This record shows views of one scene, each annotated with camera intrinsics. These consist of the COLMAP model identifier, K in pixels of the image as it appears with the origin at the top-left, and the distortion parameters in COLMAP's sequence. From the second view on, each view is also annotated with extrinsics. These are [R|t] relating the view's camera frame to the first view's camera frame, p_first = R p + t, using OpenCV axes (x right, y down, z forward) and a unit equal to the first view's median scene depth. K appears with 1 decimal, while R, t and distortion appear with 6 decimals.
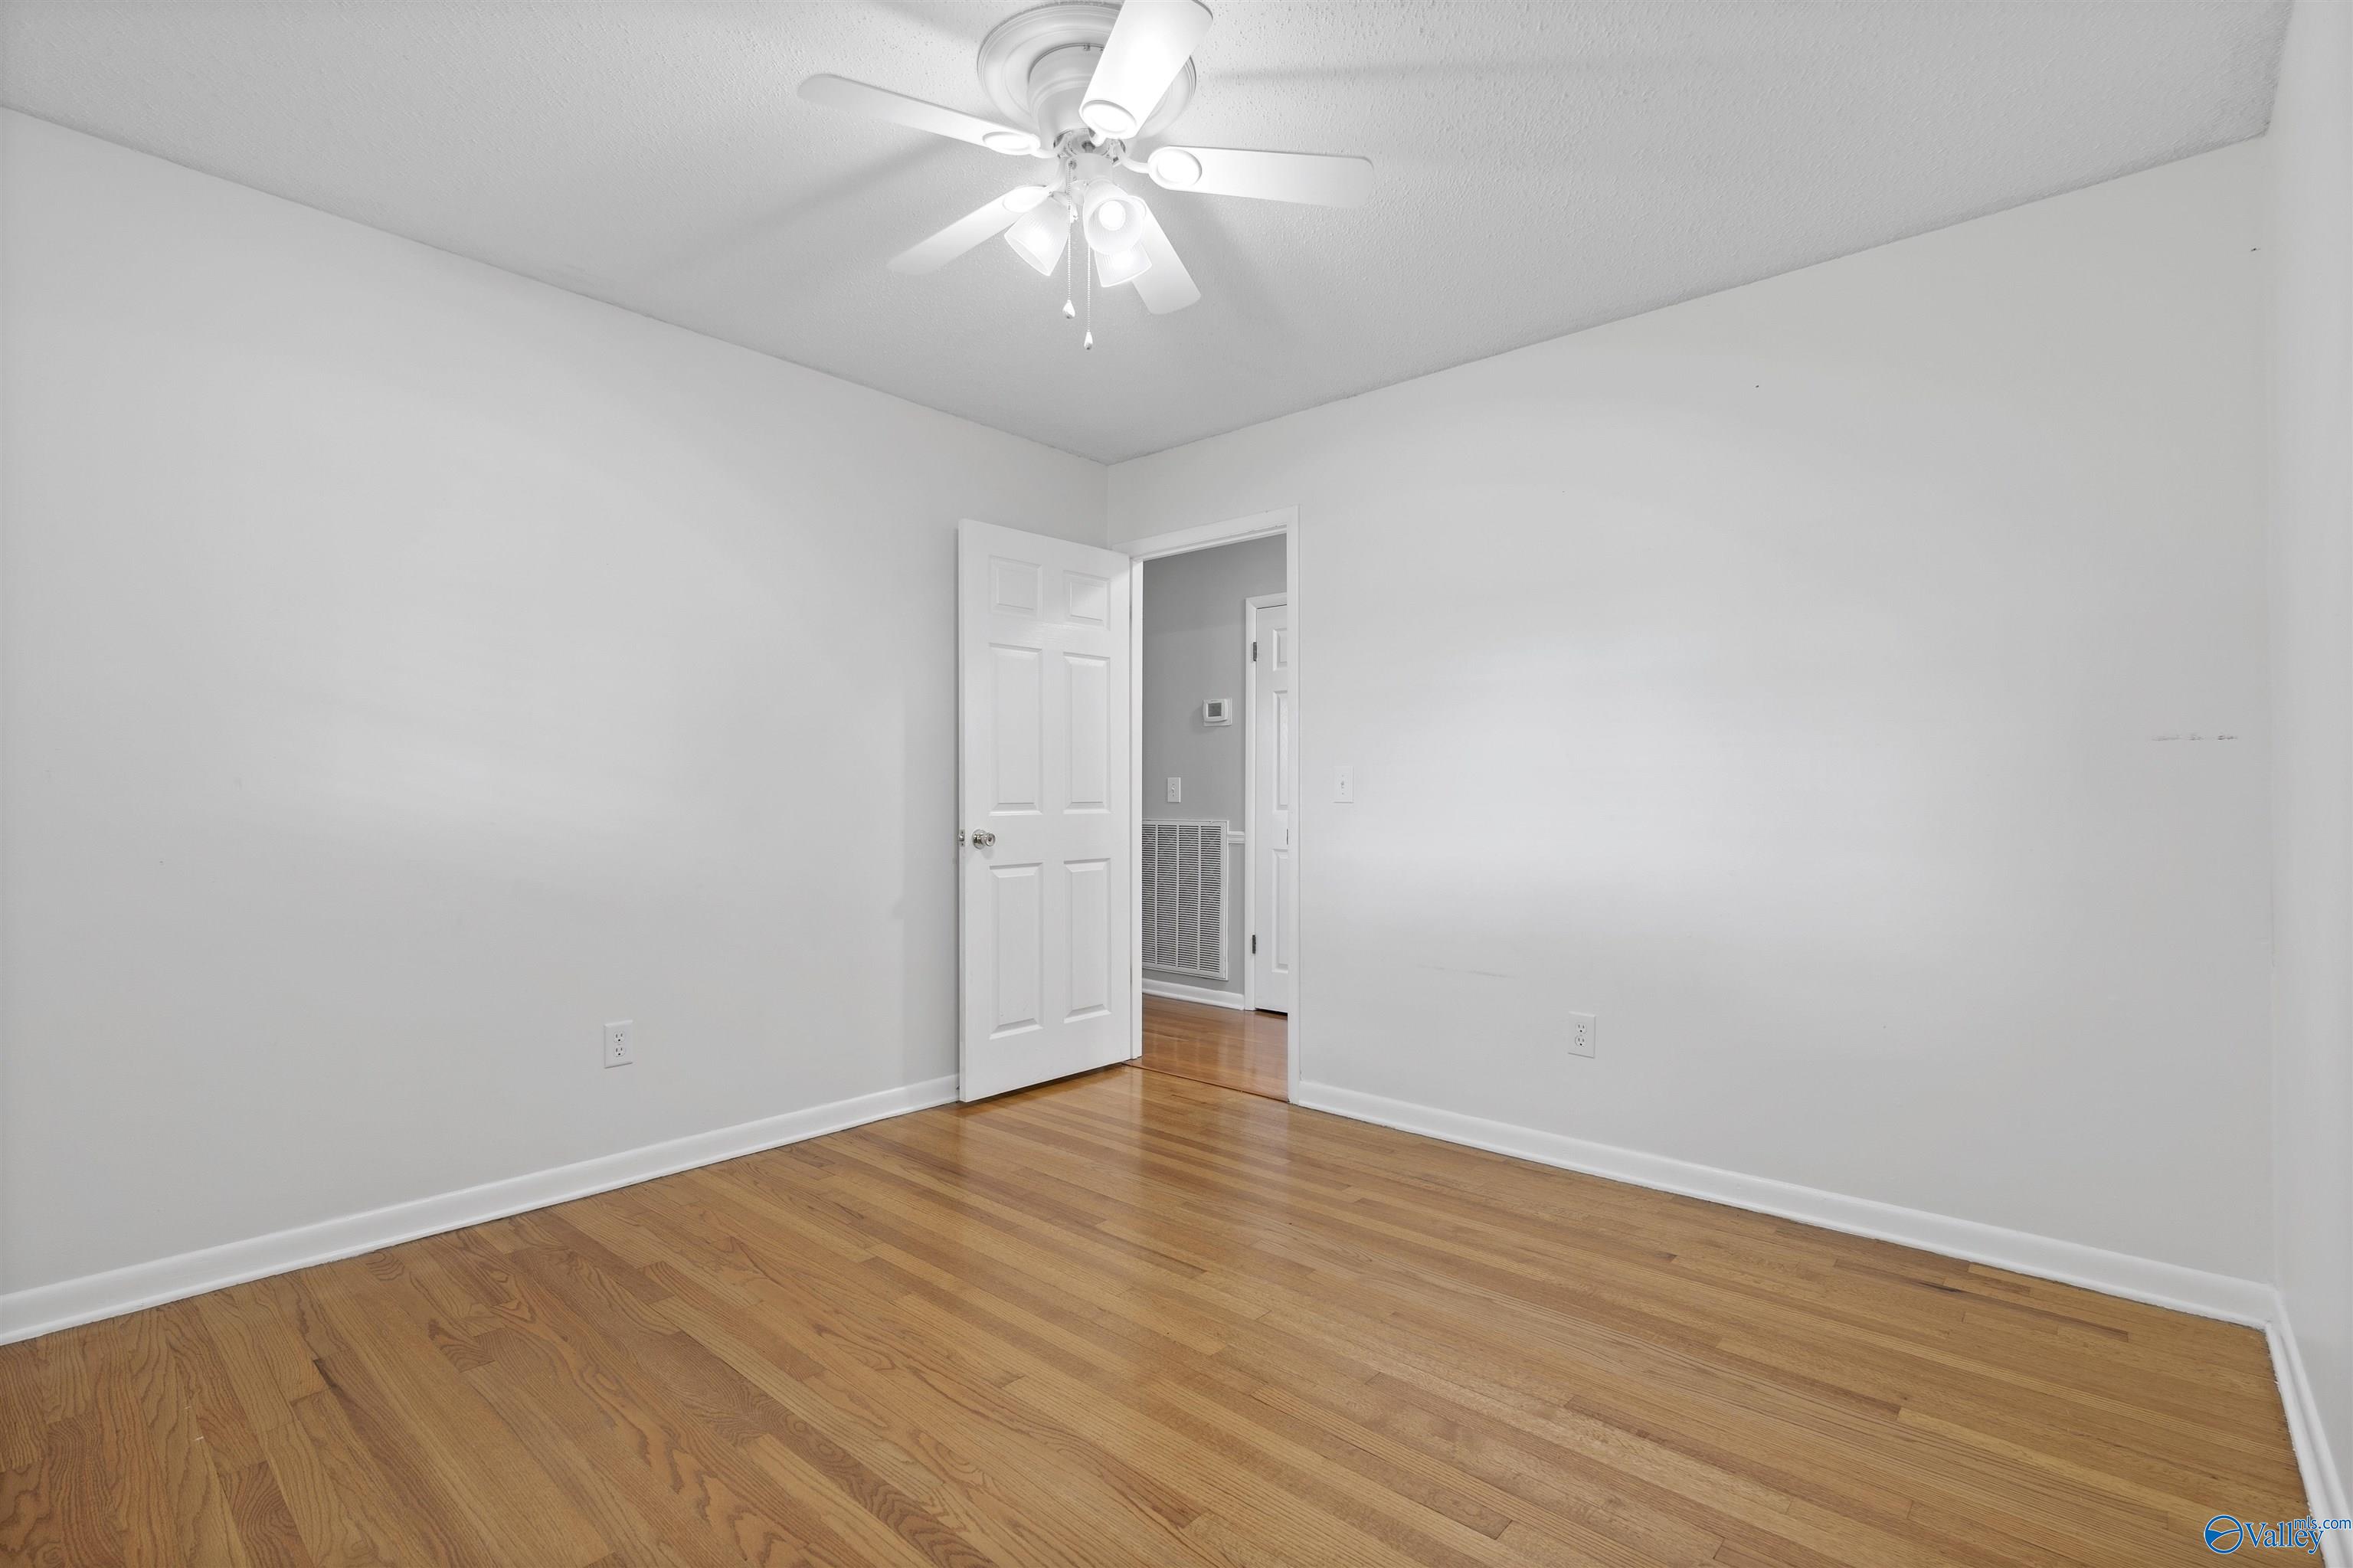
lens RADIAL K [[1077.1, 0, 1176.5], [0, 1077.1, 784.0], [0, 0, 1]] dist [-0.005288, -0.001135]
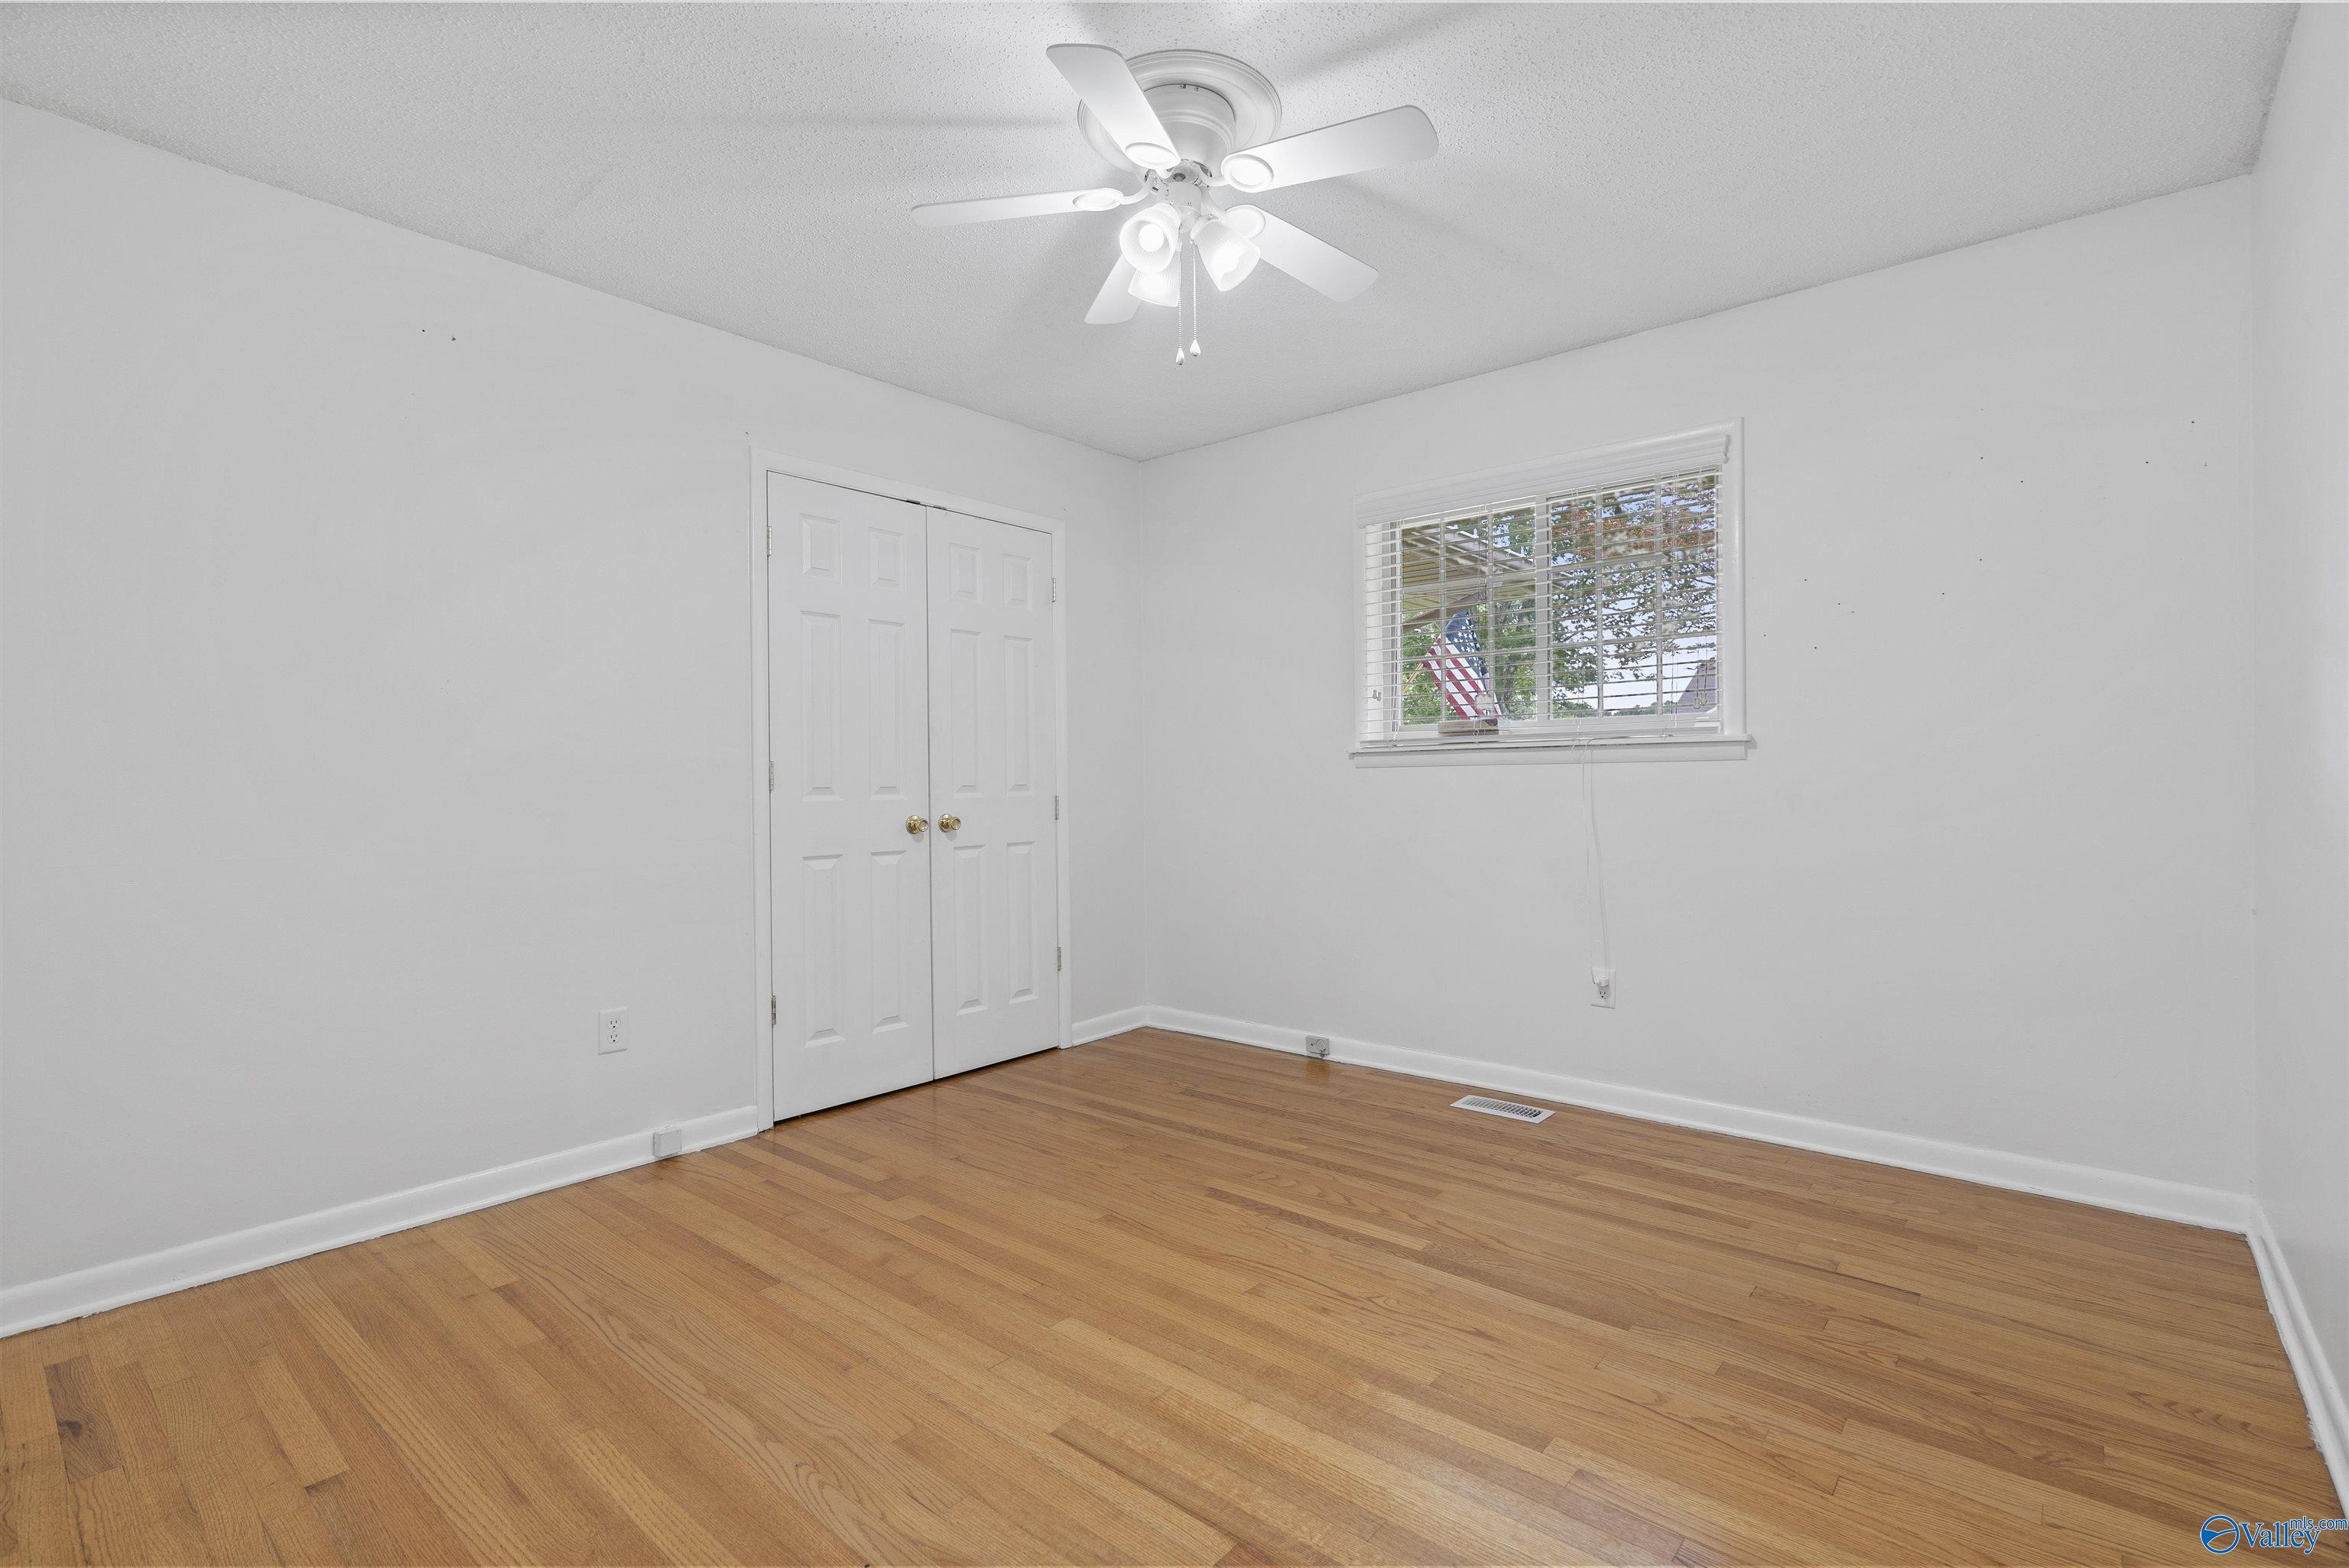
lens RADIAL K [[1075.1, 0, 1174.5], [0, 1075.1, 784.0], [0, 0, 1]] dist [-0.005288, -0.001135]
pose [[-0.999689, 0.007341, -0.023844, -0.048601], [0.007464, 0.999959, -0.005081, 0.034457], [0.023806, -0.005257, -0.999703, 2.082694]]
